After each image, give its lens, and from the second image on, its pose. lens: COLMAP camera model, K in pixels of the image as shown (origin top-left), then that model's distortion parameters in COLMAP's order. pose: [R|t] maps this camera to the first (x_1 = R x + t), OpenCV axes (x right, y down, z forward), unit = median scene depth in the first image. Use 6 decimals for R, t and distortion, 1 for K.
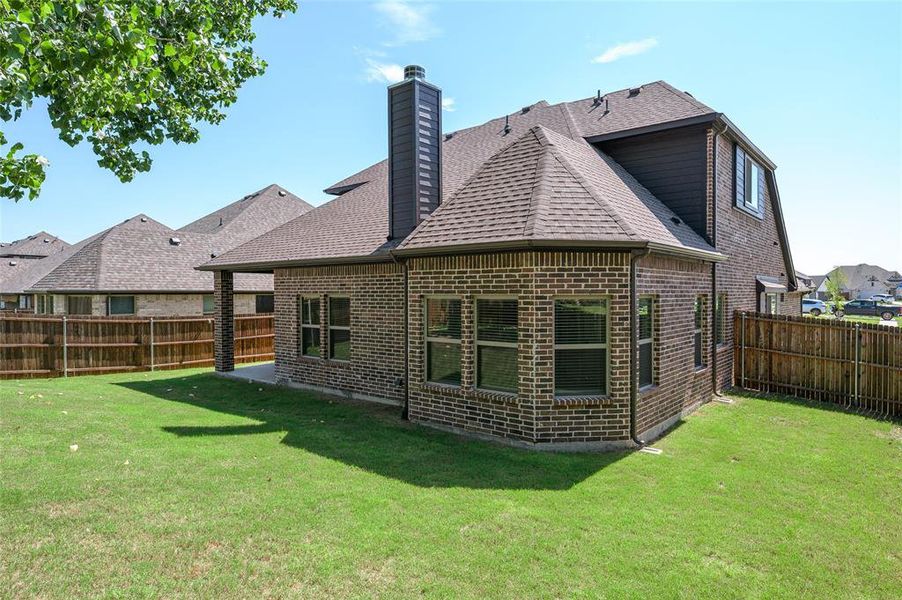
lens RADIAL K [[544.0, 0, 451.0], [0, 544.0, 300.0], [0, 0, 1]] dist [-0.000486, -0.000280]
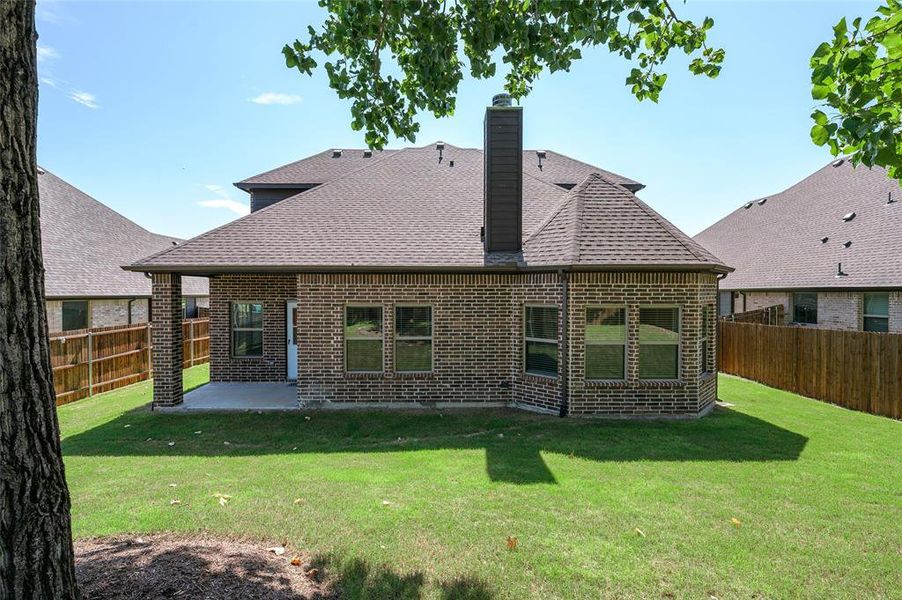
lens RADIAL K [[406.5, 0, 451.0], [0, 406.5, 300.0], [0, 0, 1]] dist [-0.002873, -0.000534]
pose [[0.750301, 0.004016, 0.661084, -0.863178], [0.004000, 0.999936, -0.010613, -0.010979], [-0.661084, 0.010607, 0.750237, 0.564167]]
